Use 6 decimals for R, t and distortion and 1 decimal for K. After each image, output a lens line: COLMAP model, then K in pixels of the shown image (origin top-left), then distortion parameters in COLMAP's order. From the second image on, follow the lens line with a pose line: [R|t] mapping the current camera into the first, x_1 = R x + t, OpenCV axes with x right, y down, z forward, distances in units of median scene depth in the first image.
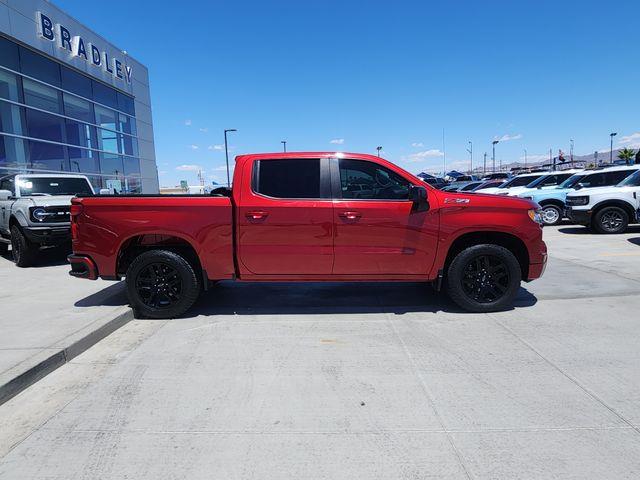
lens RADIAL K [[411.3, 0, 314.0], [0, 411.3, 239.4], [0, 0, 1]] dist [-0.009781, -0.000282]
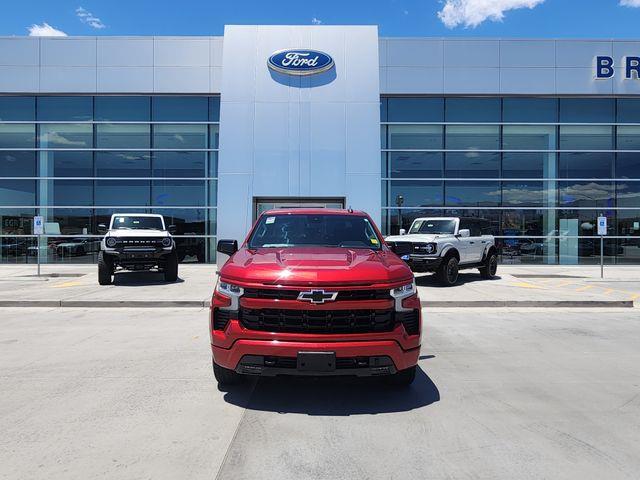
lens RADIAL K [[411.3, 0, 314.0], [0, 411.3, 239.4], [0, 0, 1]] dist [-0.009781, -0.000282]
pose [[0.032067, 0.041245, -0.998634, 0.344227], [-0.116454, 0.992497, 0.037252, -0.049326], [0.992678, 0.115101, 0.036630, 0.295522]]
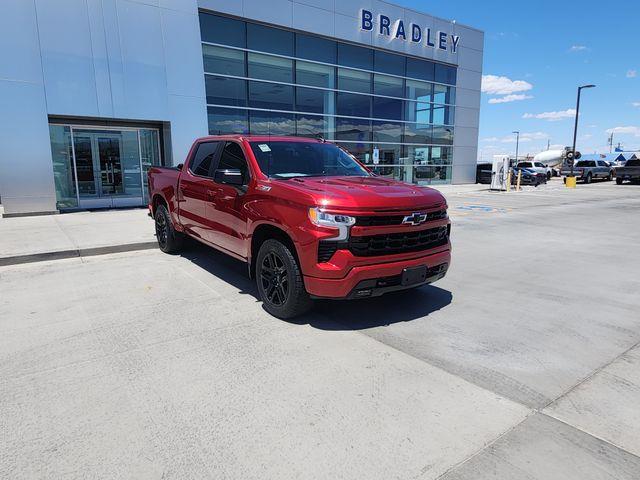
lens RADIAL K [[411.3, 0, 314.0], [0, 411.3, 239.4], [0, 0, 1]] dist [-0.009781, -0.000282]
pose [[0.607918, 0.172442, -0.775048, 0.291402], [-0.109243, 0.985013, 0.133471, -0.028823], [0.786448, 0.003529, 0.617646, 0.134520]]
